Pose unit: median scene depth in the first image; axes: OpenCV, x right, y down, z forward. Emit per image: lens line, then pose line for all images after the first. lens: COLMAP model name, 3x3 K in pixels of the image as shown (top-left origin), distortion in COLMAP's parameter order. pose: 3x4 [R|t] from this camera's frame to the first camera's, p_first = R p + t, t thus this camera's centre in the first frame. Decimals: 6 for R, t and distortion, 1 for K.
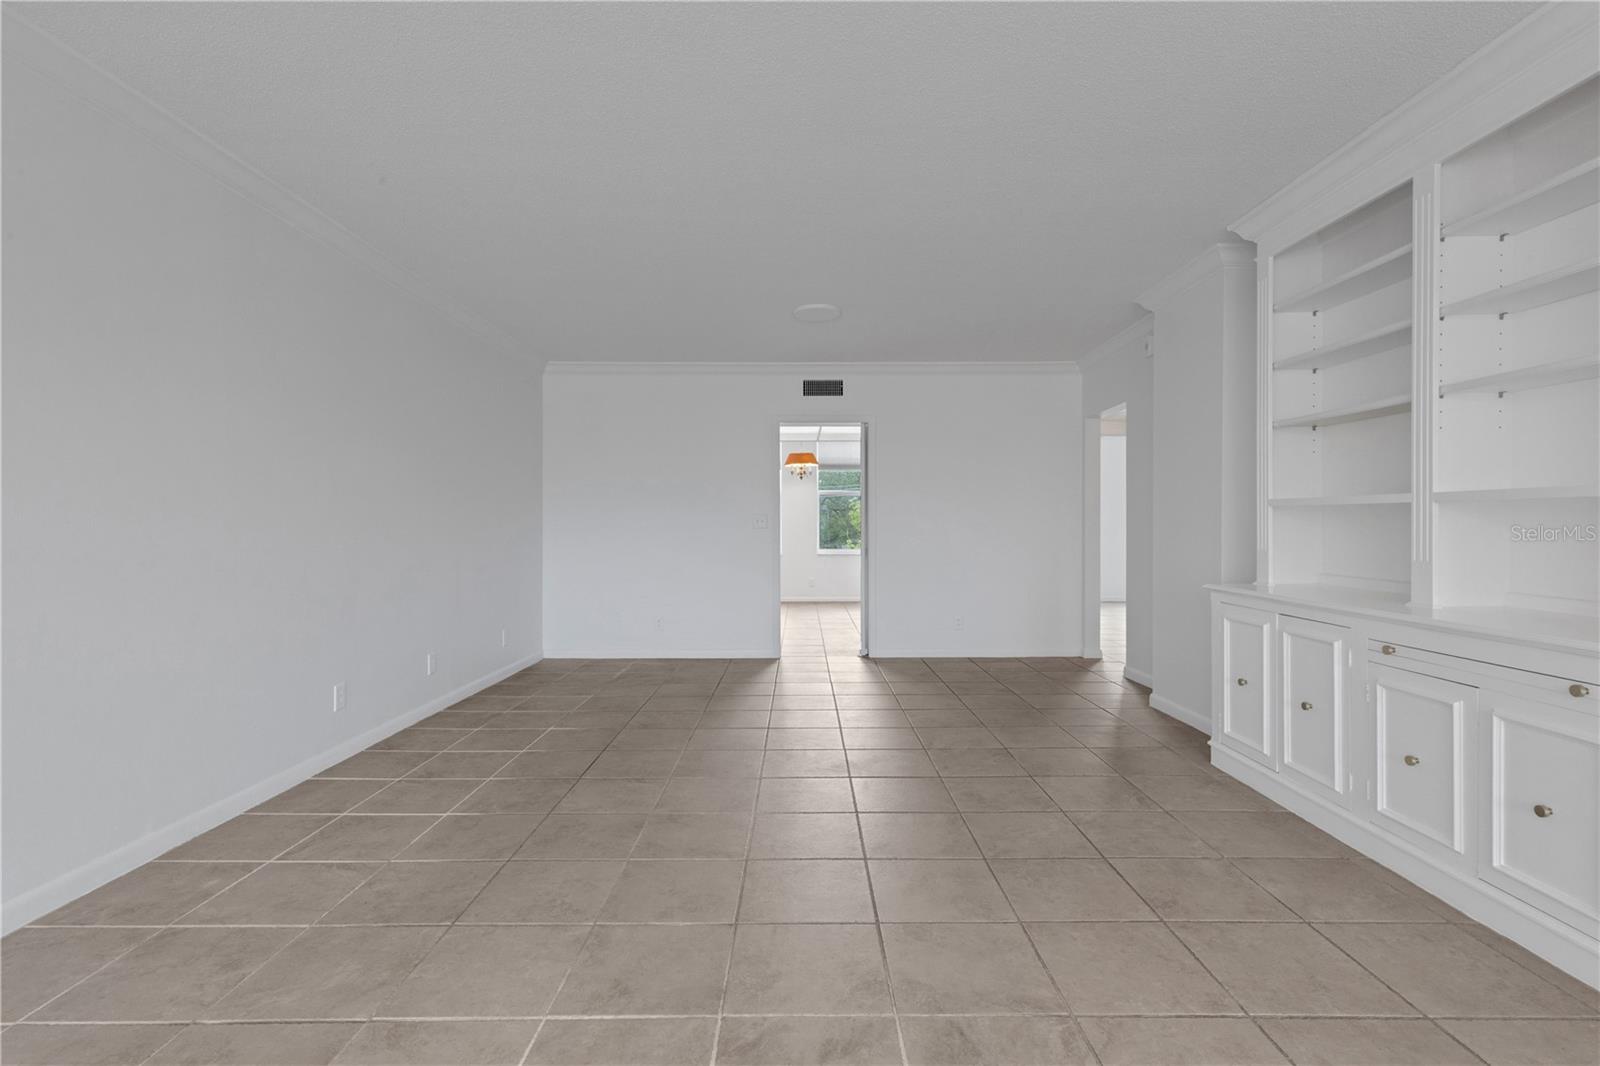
lens RADIAL K [[742.2, 0, 800.1], [0, 742.2, 532.7], [0, 0, 1]] dist [0.006042, 0.000036]
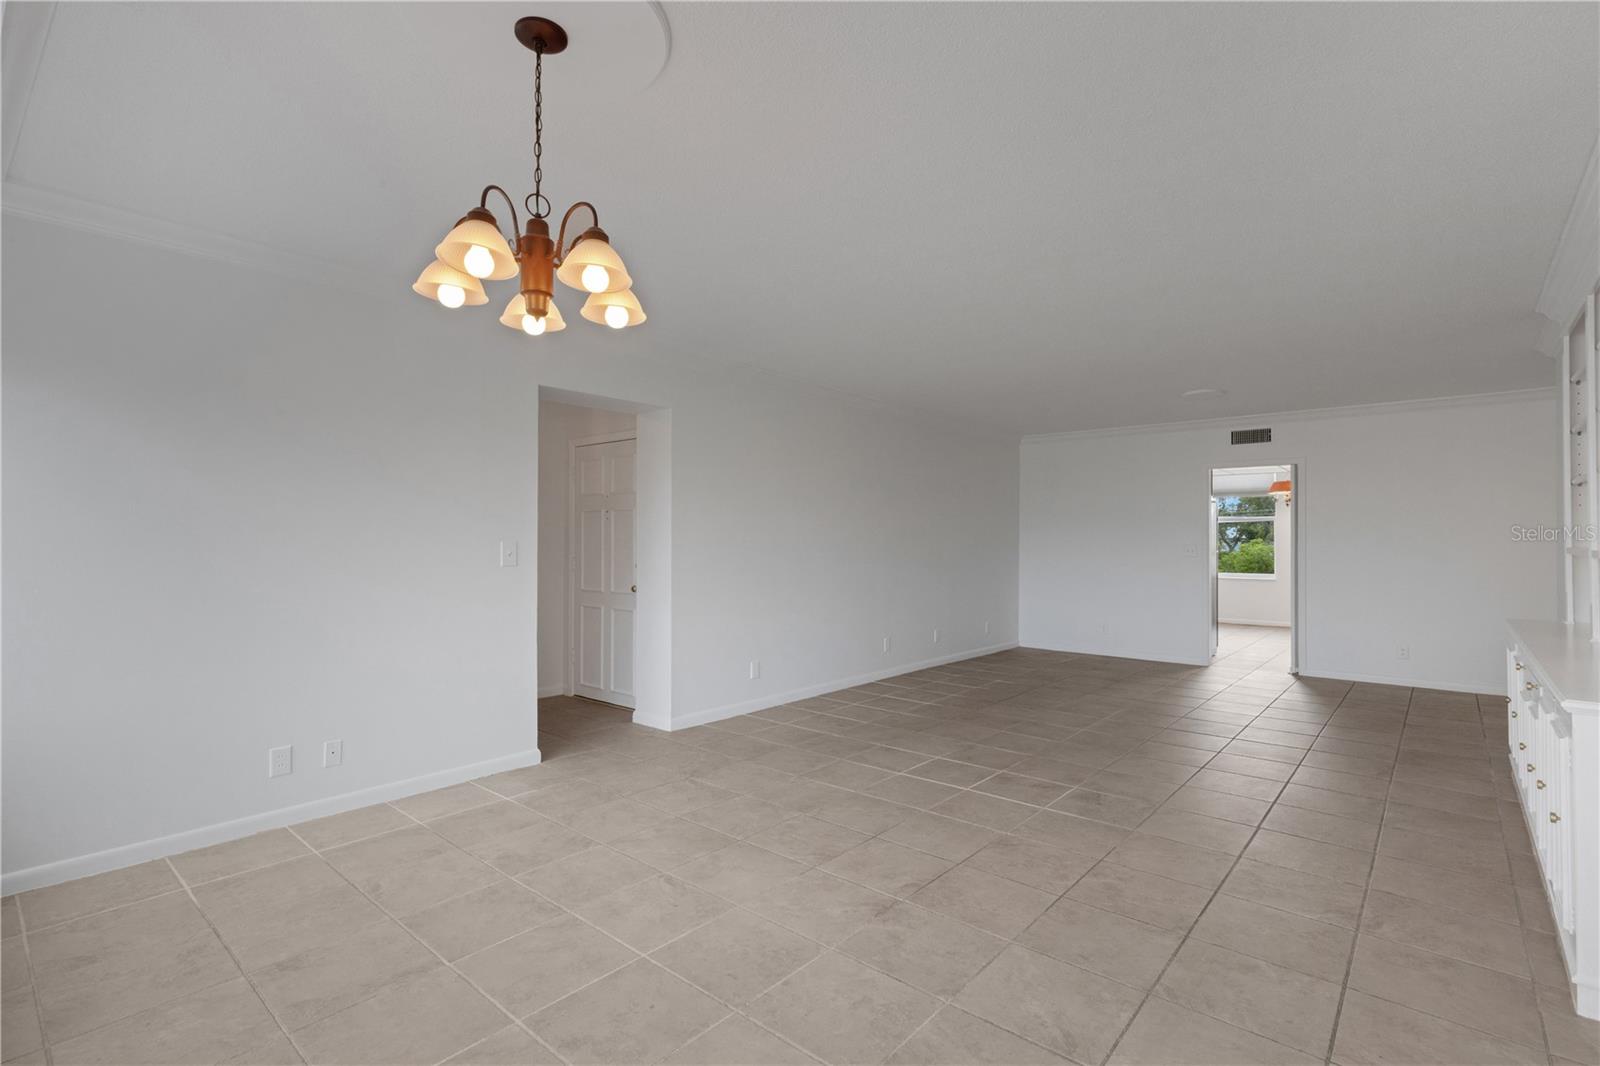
lens RADIAL K [[742.2, 0, 802.3], [0, 742.2, 533.5], [0, 0, 1]] dist [0.006042, 0.000036]
pose [[0.758514, -0.000095, -0.651657, 0.501586], [-0.012063, 0.999827, -0.014186, -0.037155], [0.651545, 0.018621, 0.758381, -0.648408]]
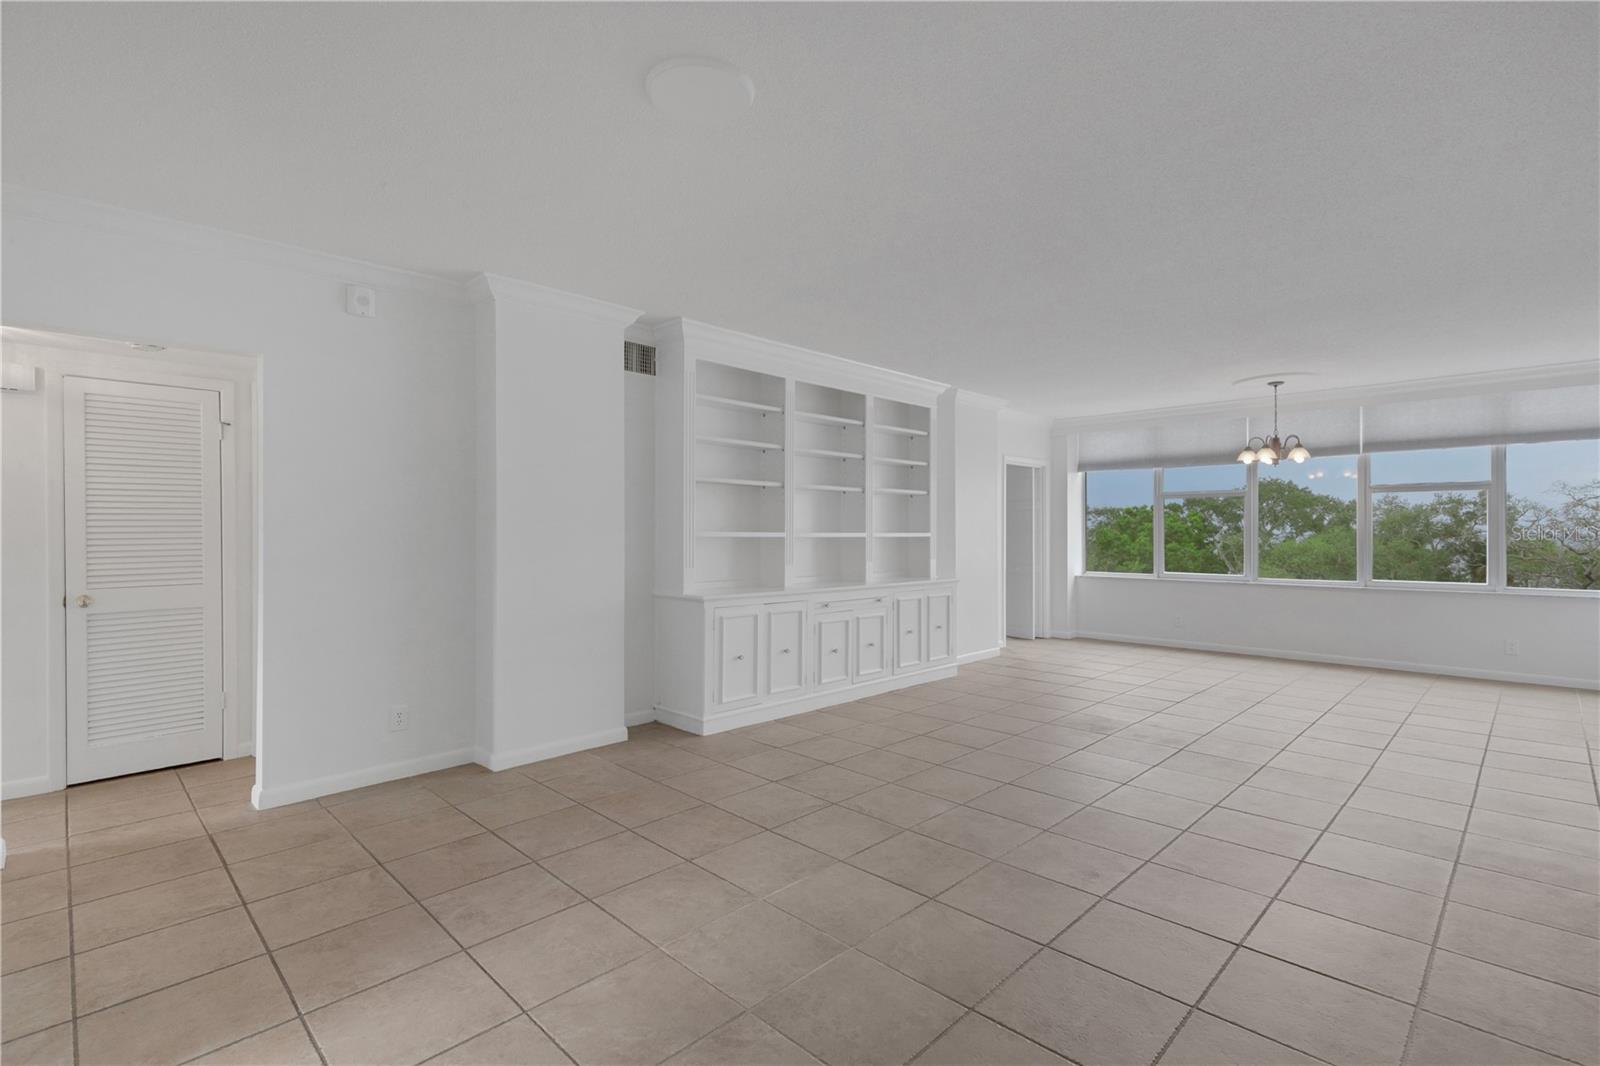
lens RADIAL K [[742.2, 0, 797.0], [0, 742.2, 532.2], [0, 0, 1]] dist [0.006042, 0.000036]
pose [[-0.707648, 0.004620, 0.706550, -0.499454], [0.011188, 0.999927, 0.004668, -0.049948], [-0.706476, 0.011208, -0.707648, 1.902084]]
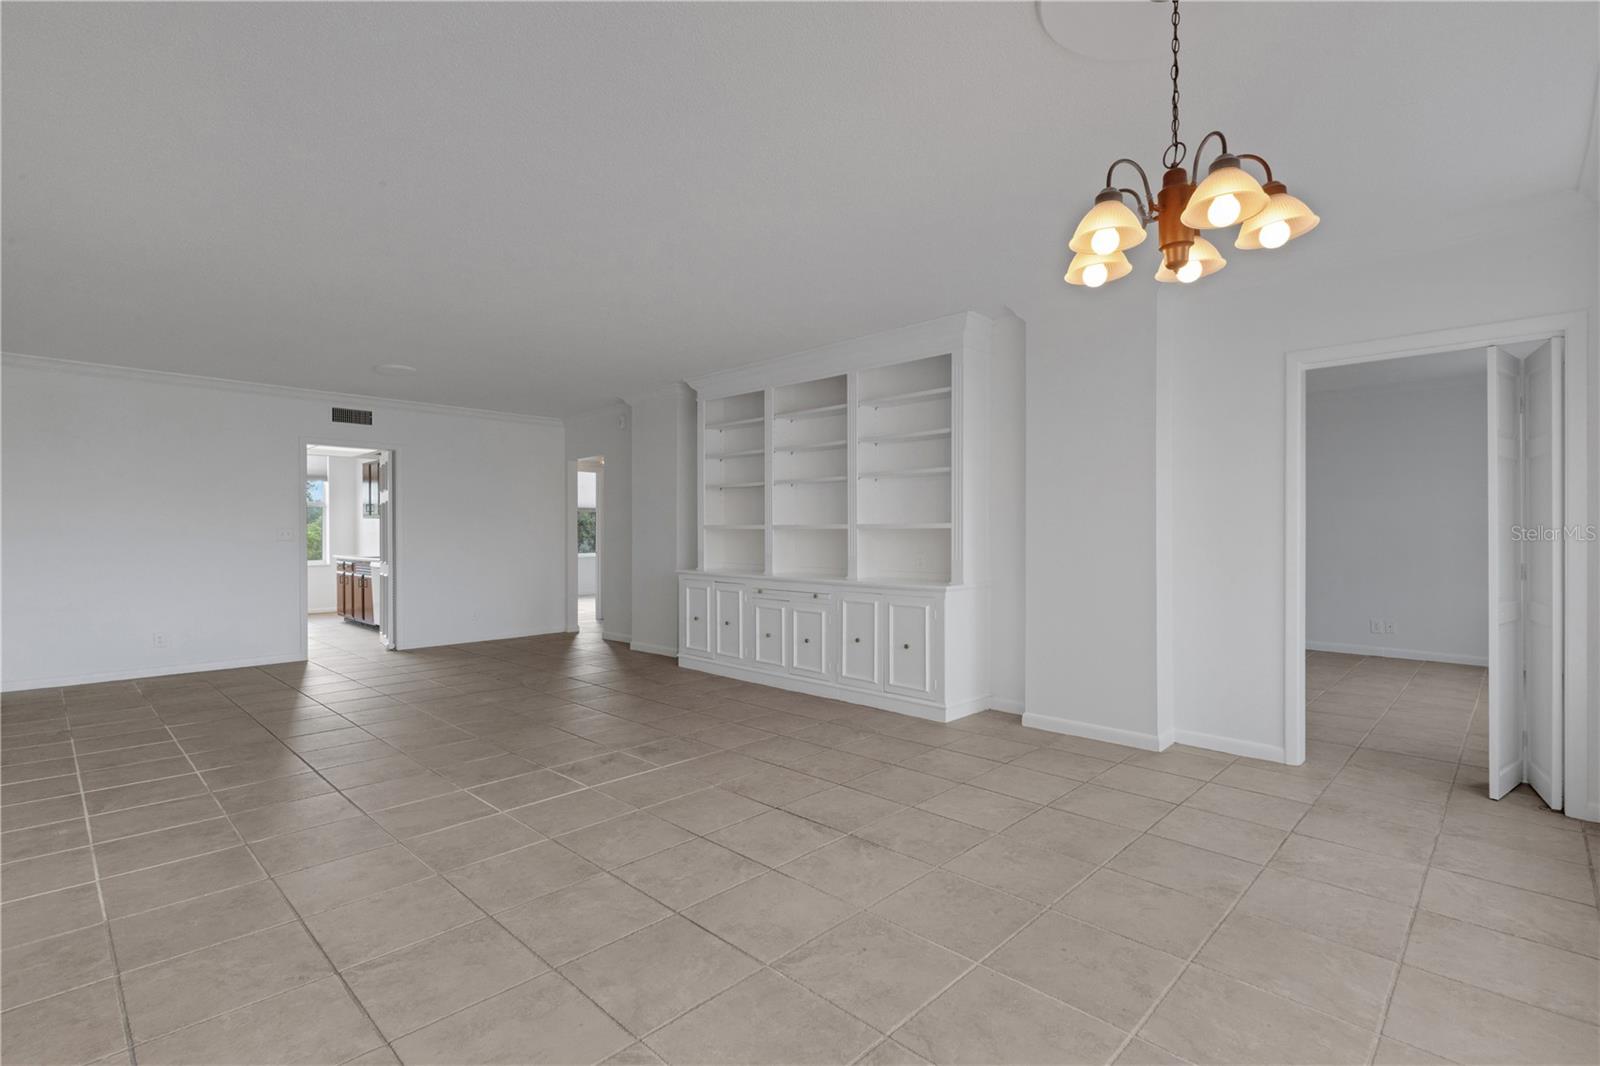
lens RADIAL K [[742.2, 0, 799.3], [0, 742.2, 533.1], [0, 0, 1]] dist [0.006042, 0.000036]
pose [[0.698459, 0.000731, 0.715650, -0.596306], [0.007143, 0.999943, -0.007993, -0.005825], [-0.715614, 0.010695, 0.698414, -0.542733]]
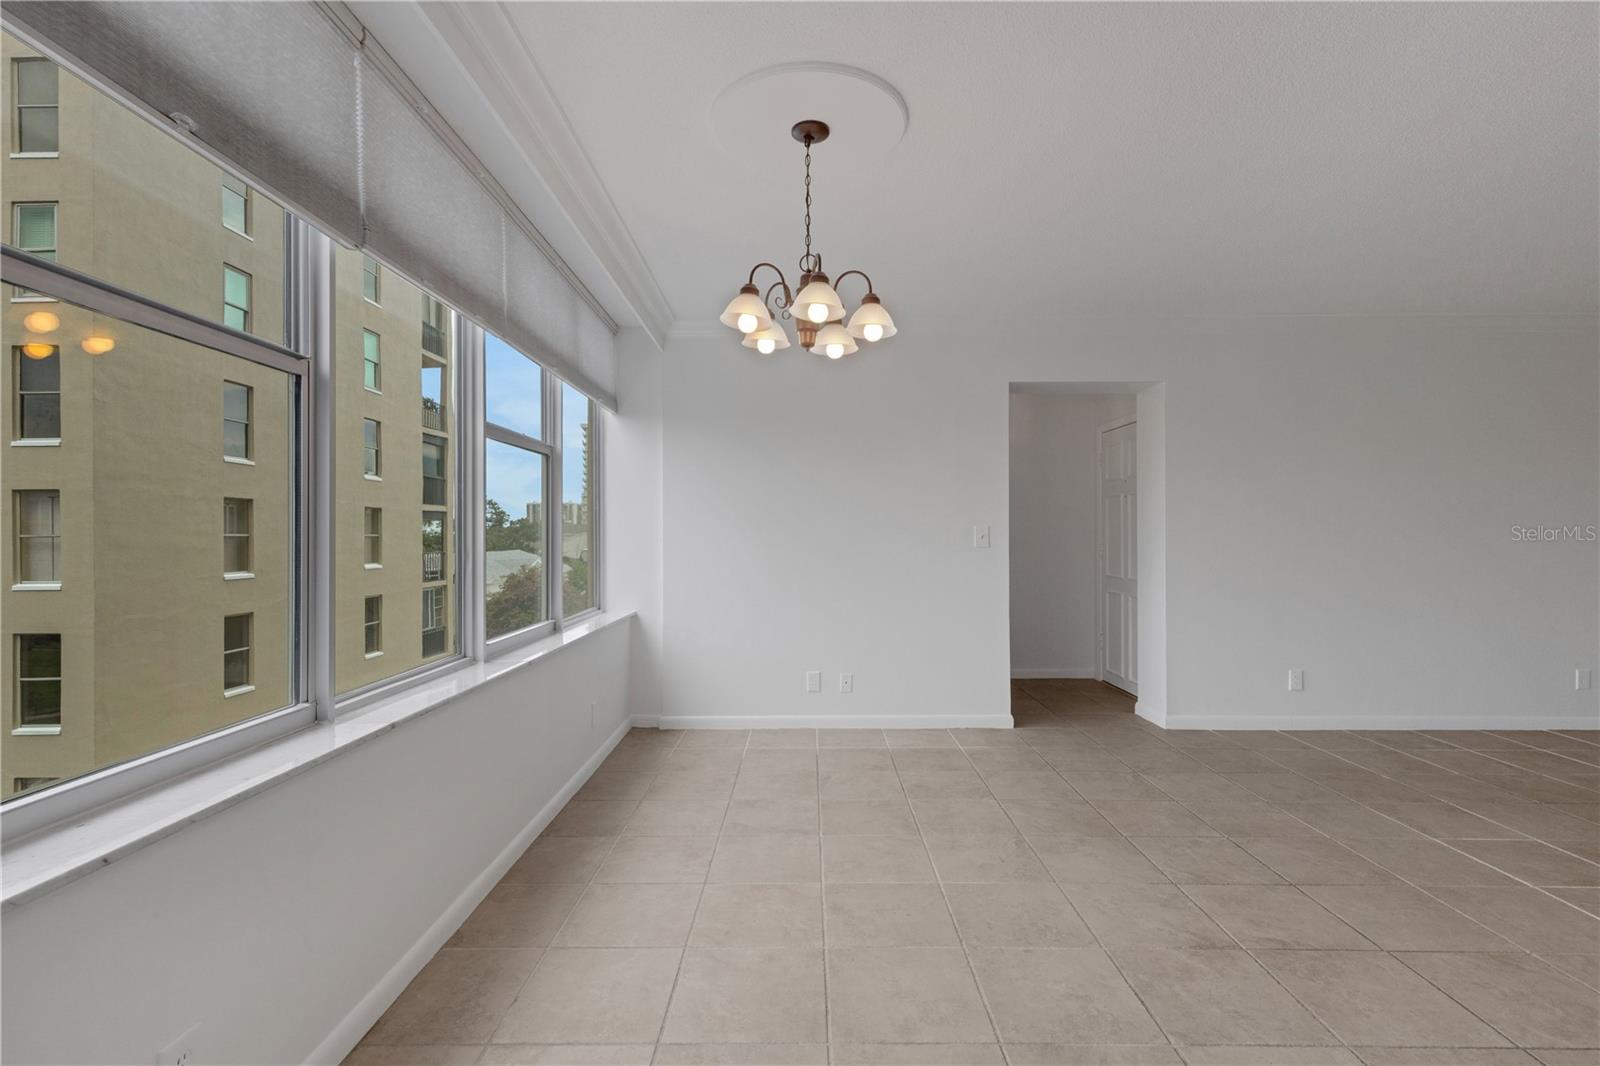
lens RADIAL K [[742.2, 0, 804.1], [0, 742.2, 530.8], [0, 0, 1]] dist [0.006042, 0.000036]
pose [[-0.001317, 0.001128, -0.999998, 0.723472], [-0.008607, 0.999962, 0.001140, -0.024762], [0.999962, 0.008608, -0.001307, -0.361893]]
